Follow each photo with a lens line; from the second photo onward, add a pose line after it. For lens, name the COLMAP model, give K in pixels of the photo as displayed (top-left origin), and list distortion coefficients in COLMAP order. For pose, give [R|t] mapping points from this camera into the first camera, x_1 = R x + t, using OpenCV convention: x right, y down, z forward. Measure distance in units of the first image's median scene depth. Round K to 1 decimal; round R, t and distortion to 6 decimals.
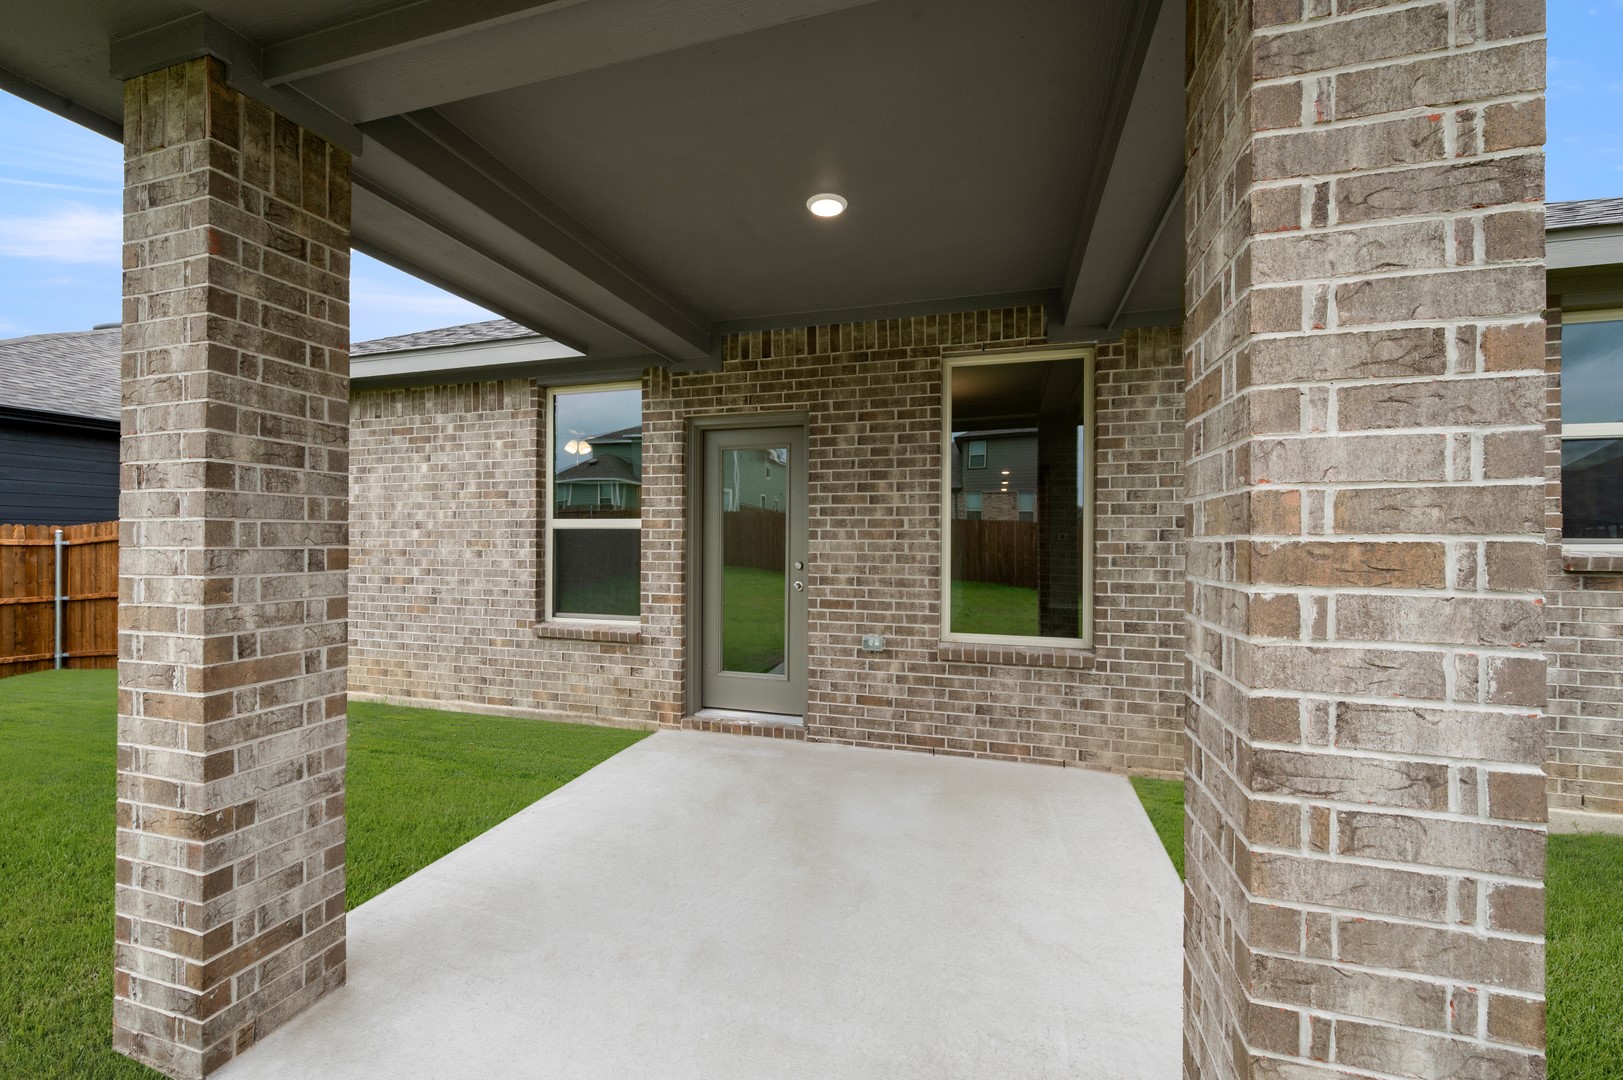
lens RADIAL K [[636.8, 0, 811.2], [0, 636.8, 544.6], [0, 0, 1]] dist [0.000366, 0.000115]
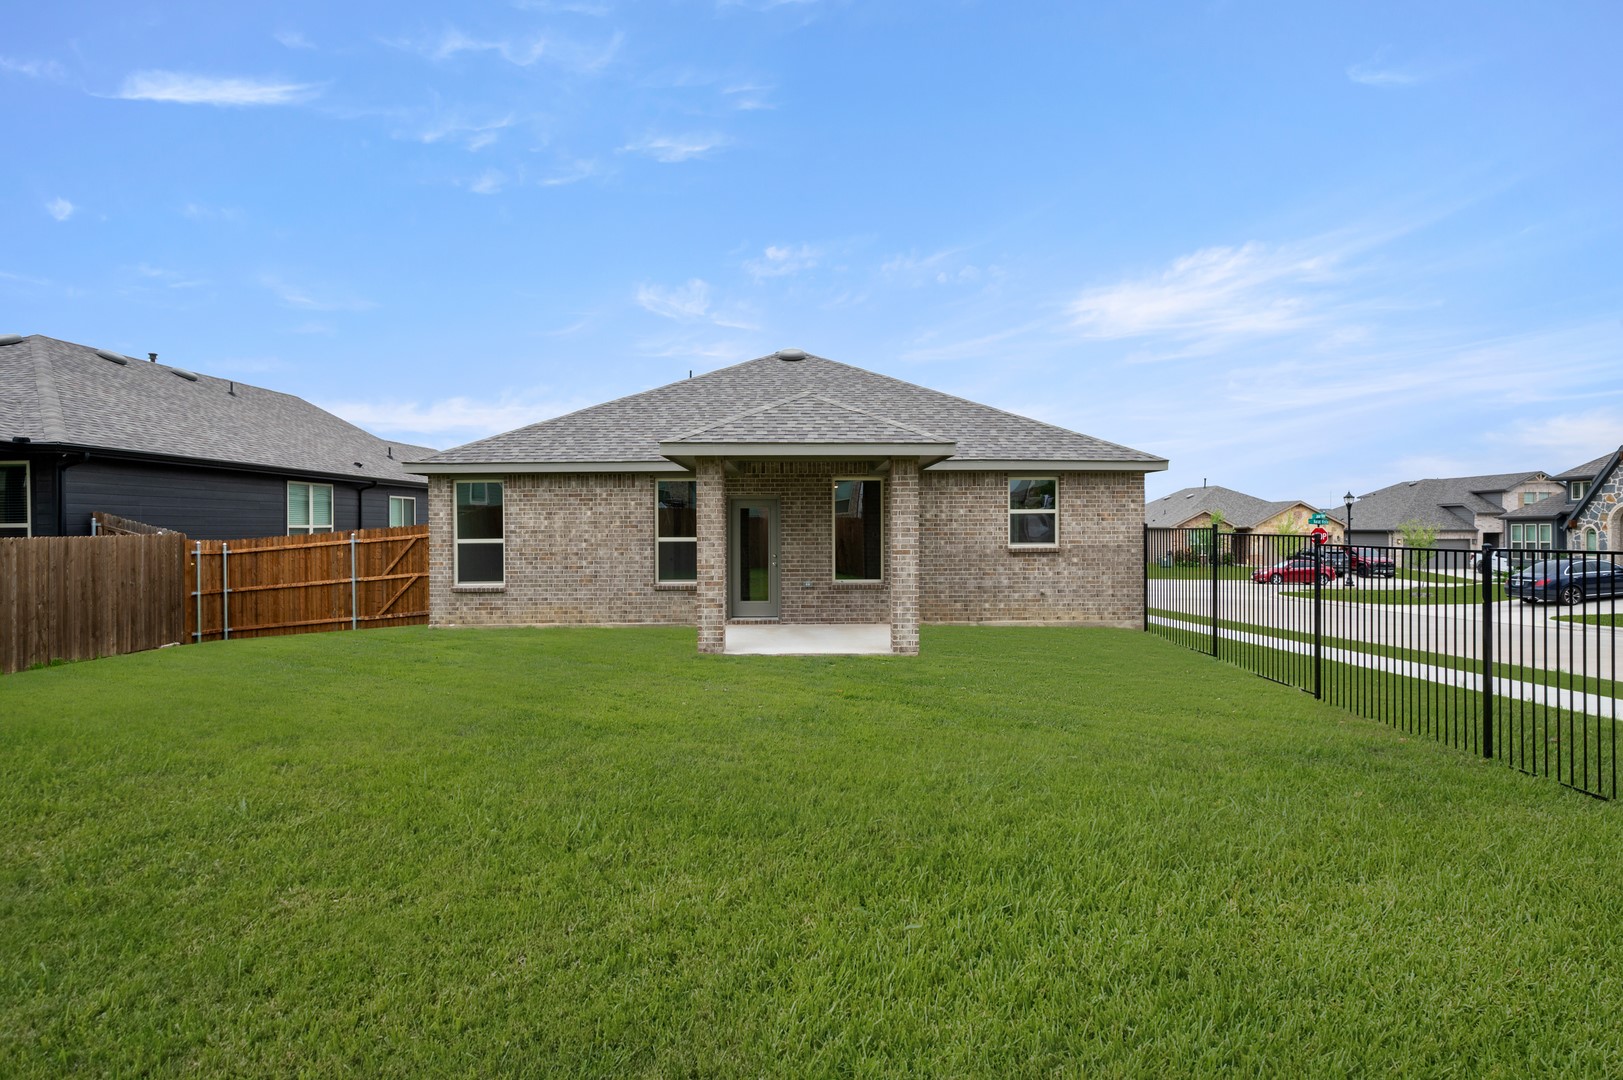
lens RADIAL K [[878.9, 0, 806.7], [0, 878.9, 537.0], [0, 0, 1]] dist [-0.005288, 0.000247]
pose [[0.956372, -0.013251, 0.291852, -0.798879], [0.011637, 0.999906, 0.007265, -0.057320], [-0.291921, -0.003552, 0.956436, -2.052898]]
